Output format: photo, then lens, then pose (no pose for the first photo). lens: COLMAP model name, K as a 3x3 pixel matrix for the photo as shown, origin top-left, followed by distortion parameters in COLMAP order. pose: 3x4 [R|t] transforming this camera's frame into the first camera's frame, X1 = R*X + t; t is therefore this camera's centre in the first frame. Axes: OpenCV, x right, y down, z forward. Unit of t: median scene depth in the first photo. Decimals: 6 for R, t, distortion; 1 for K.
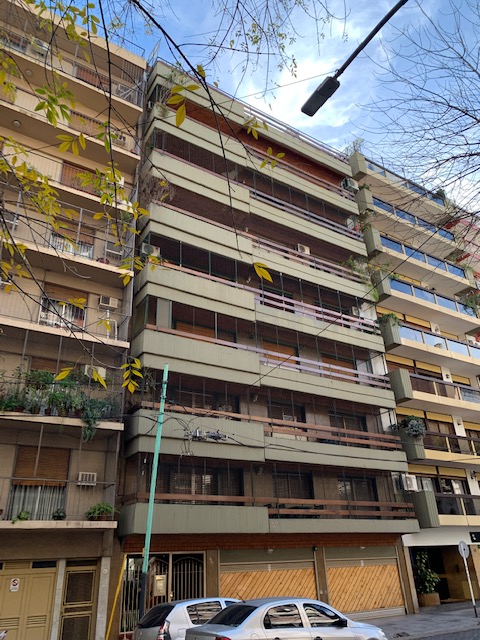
lens RADIAL K [[493.3, 0, 241.3], [0, 493.3, 322.1], [0, 0, 1]] dist [0.031191, -0.041408]
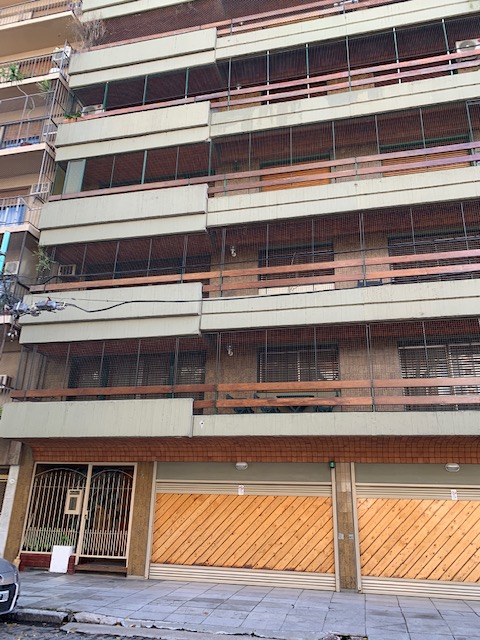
lens RADIAL K [[493.3, 0, 240.4], [0, 493.3, 314.8], [0, 0, 1]] dist [0.031191, -0.041408]
pose [[0.692700, -0.200813, -0.692705, 0.542678], [0.272819, 0.962046, -0.006077, 0.277413], [0.667635, -0.184774, 0.721195, 0.572415]]
